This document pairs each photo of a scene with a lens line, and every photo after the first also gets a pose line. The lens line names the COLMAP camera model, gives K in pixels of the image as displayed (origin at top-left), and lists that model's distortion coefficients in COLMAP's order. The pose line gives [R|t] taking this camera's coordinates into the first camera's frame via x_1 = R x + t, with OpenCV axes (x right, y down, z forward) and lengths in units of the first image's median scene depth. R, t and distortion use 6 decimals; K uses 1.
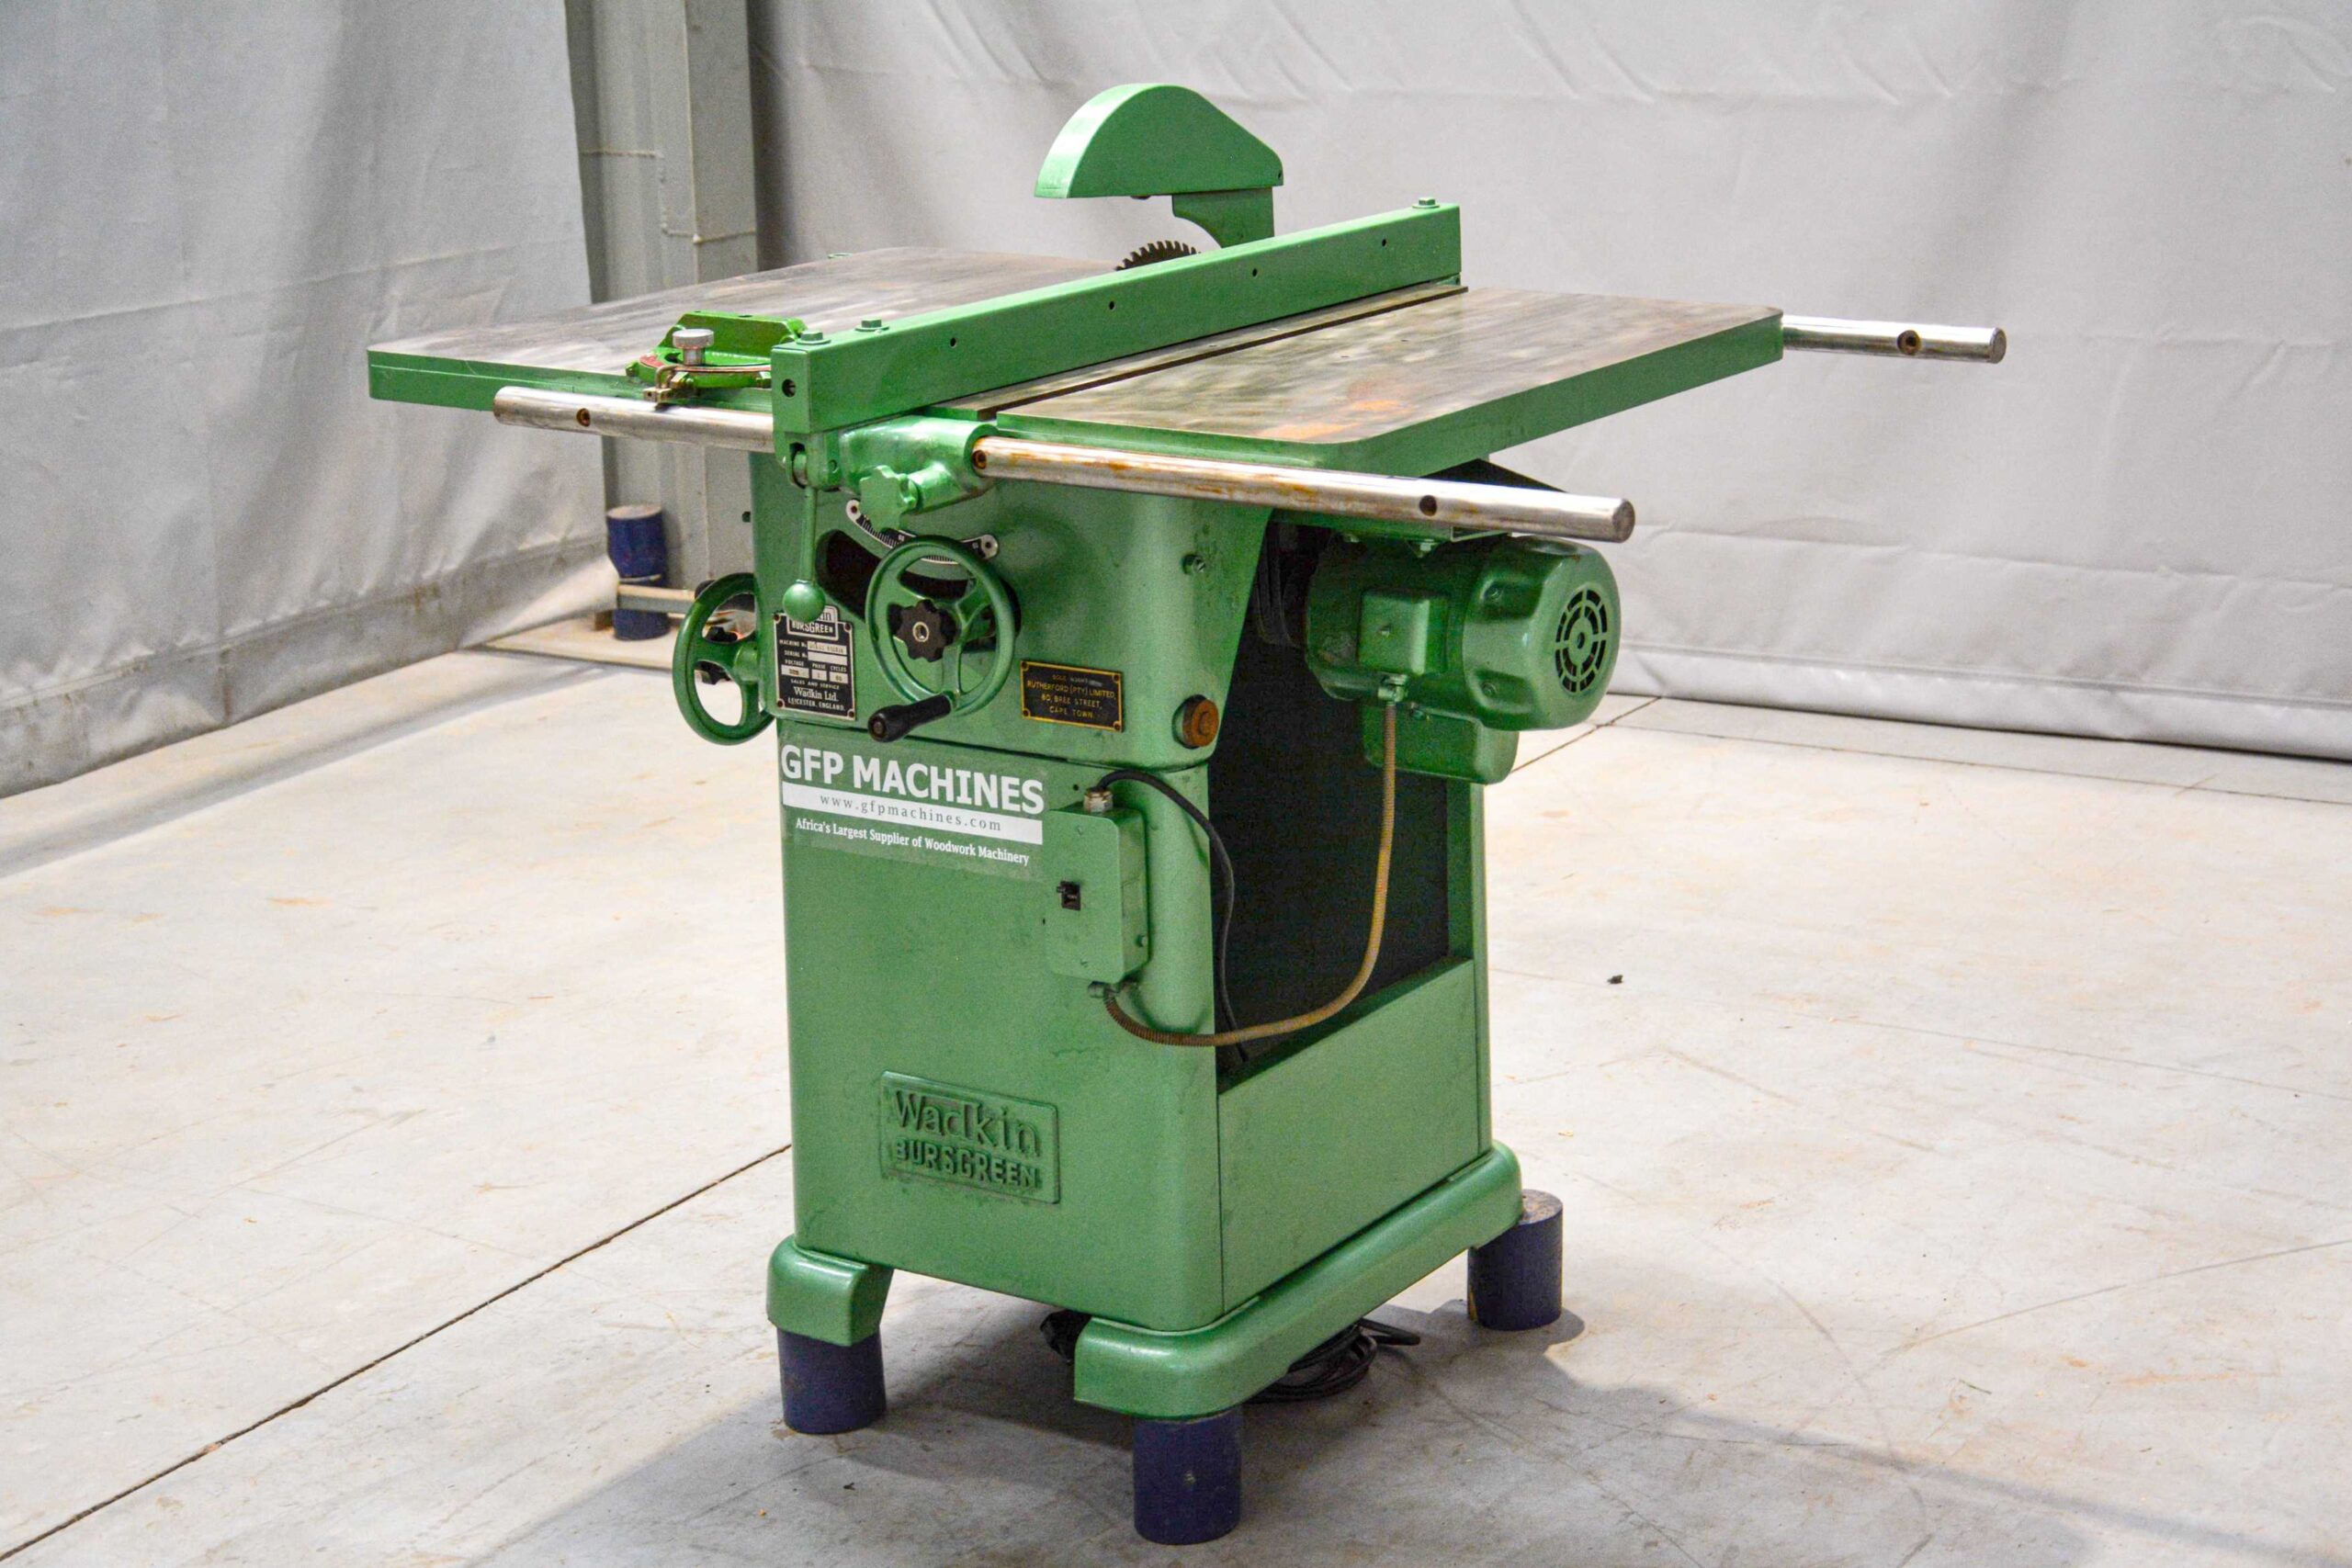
lens RADIAL K [[4080.3, 0, 1521.1], [0, 4080.3, 293.4], [0, 0, 1]] dist [-0.031223, 0.779993]
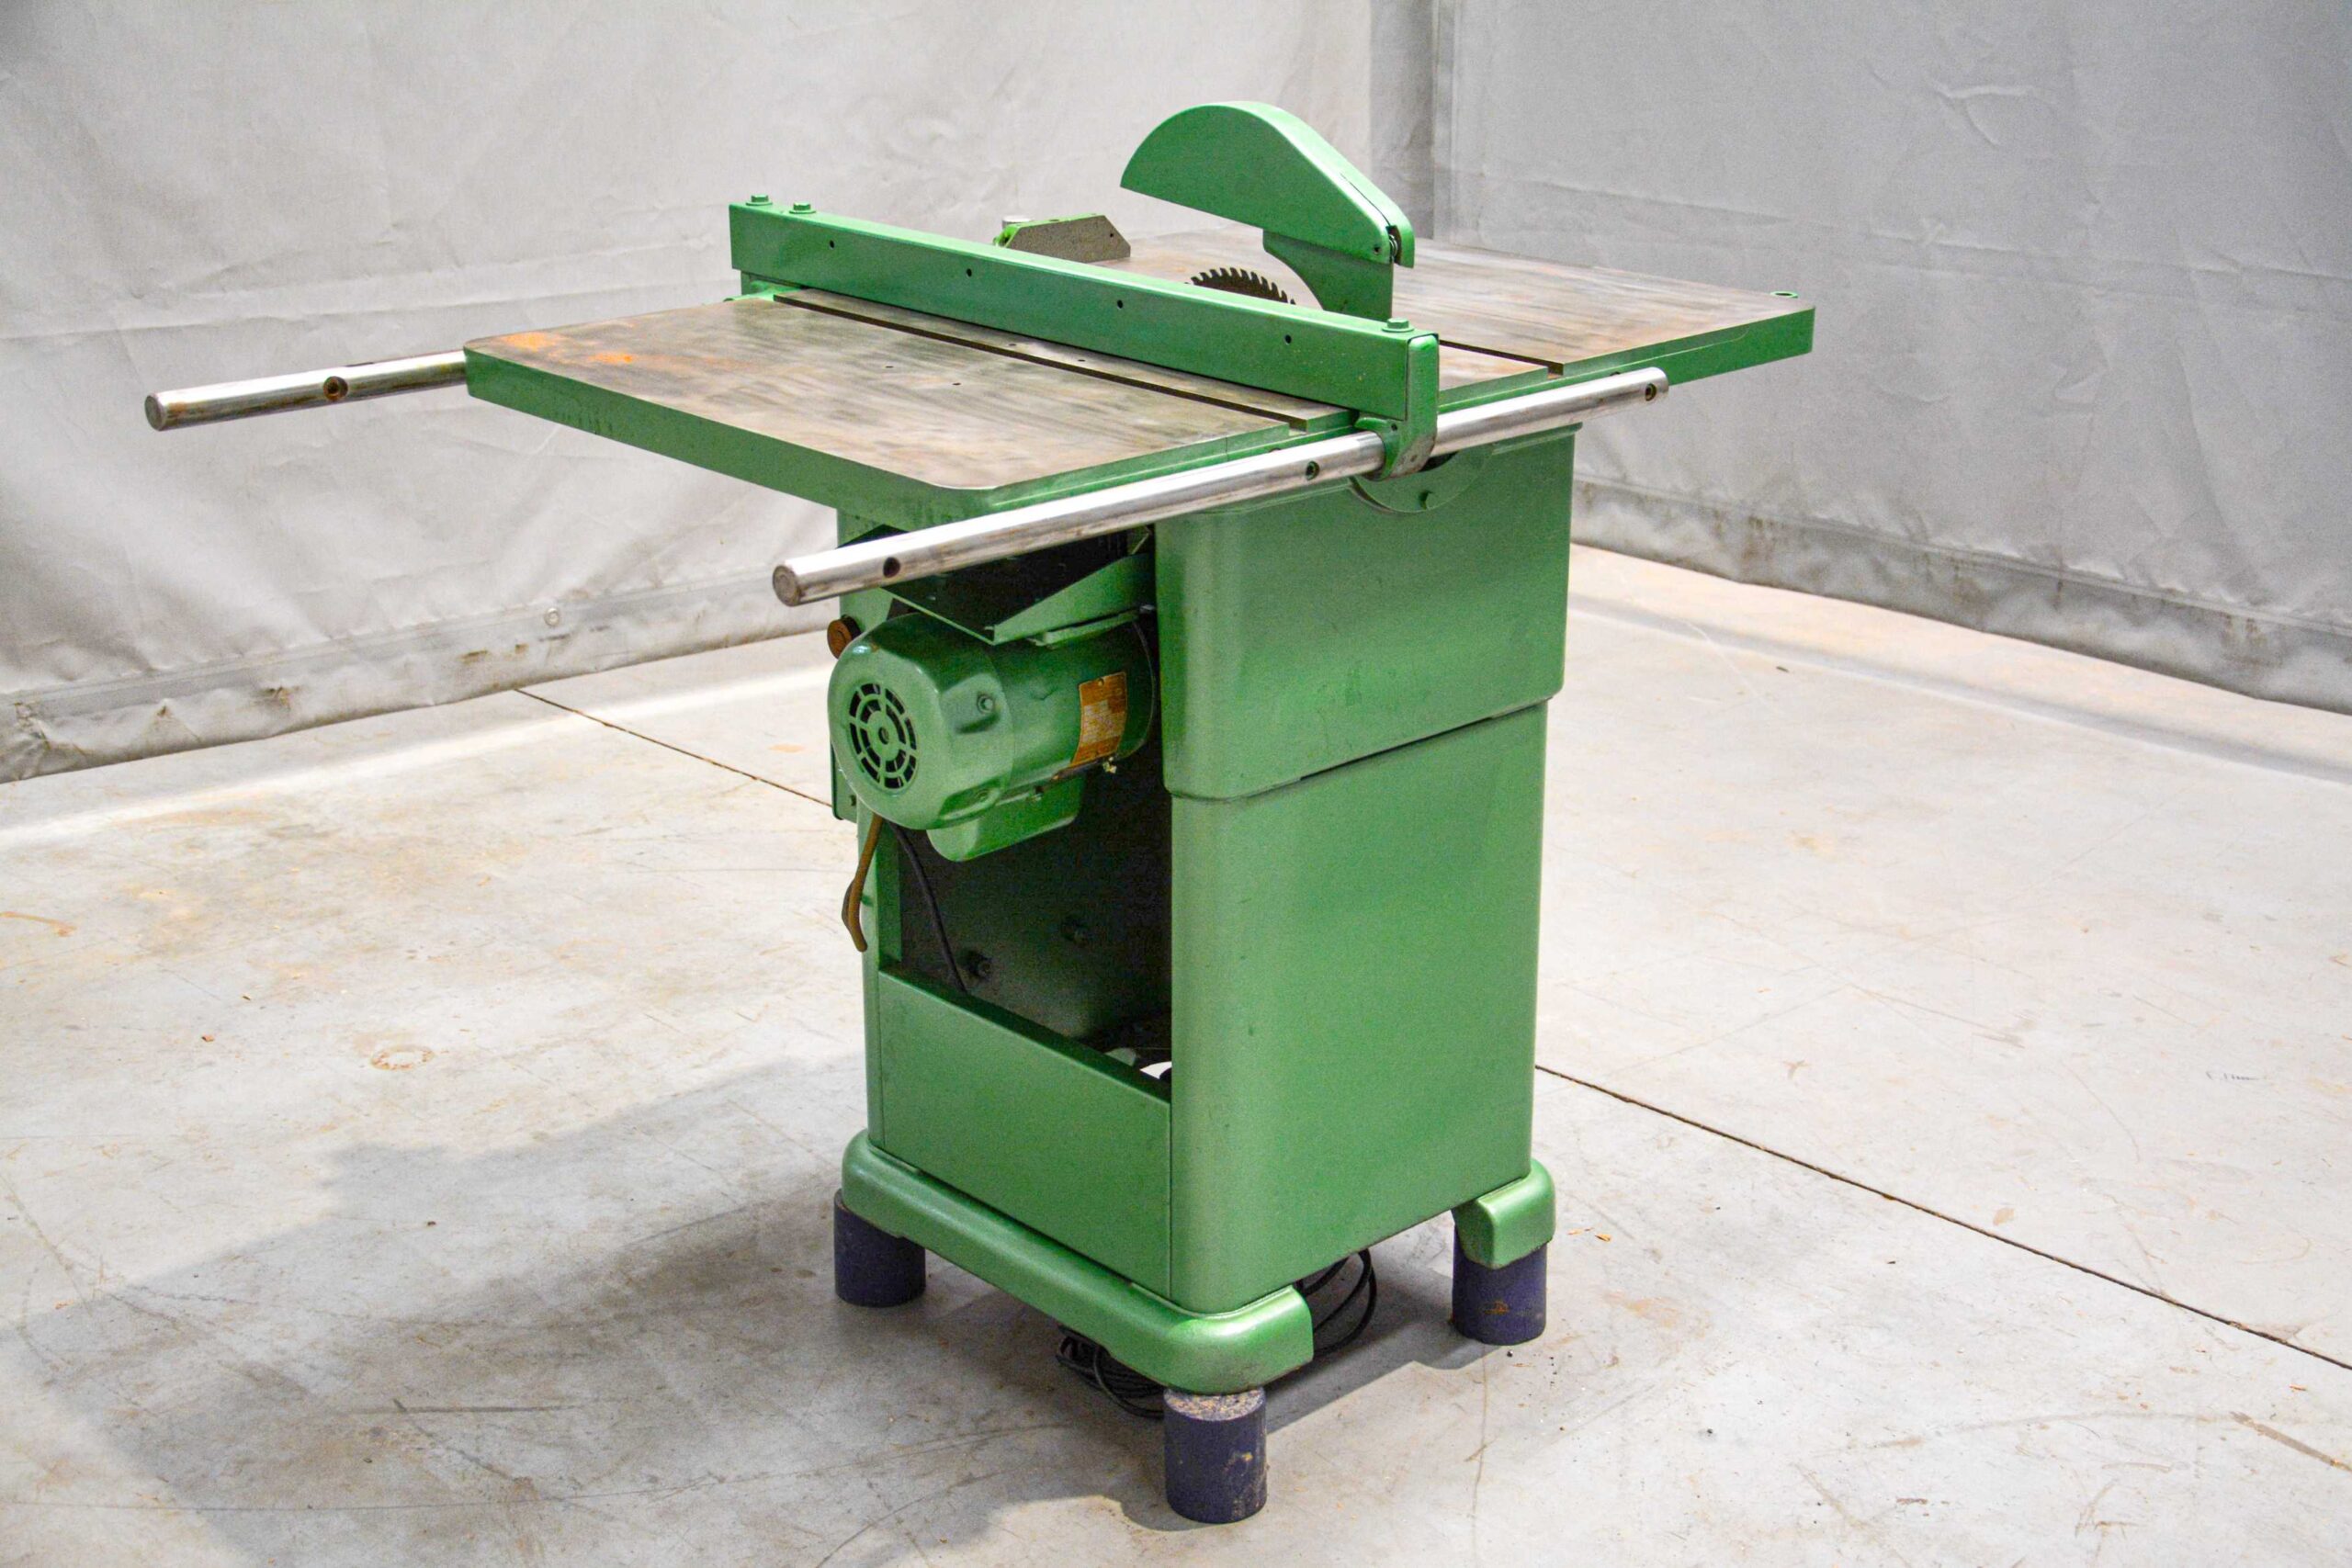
lens RADIAL K [[3069.9, 0, 1214.7], [0, 3069.9, 783.2], [0, 0, 1]] dist [0.105887, 0.025991]
pose [[-0.251603, 0.341498, -0.905580, 0.609961], [-0.139498, 0.913114, 0.383096, -0.178930], [0.957725, 0.222715, -0.182104, 1.136150]]
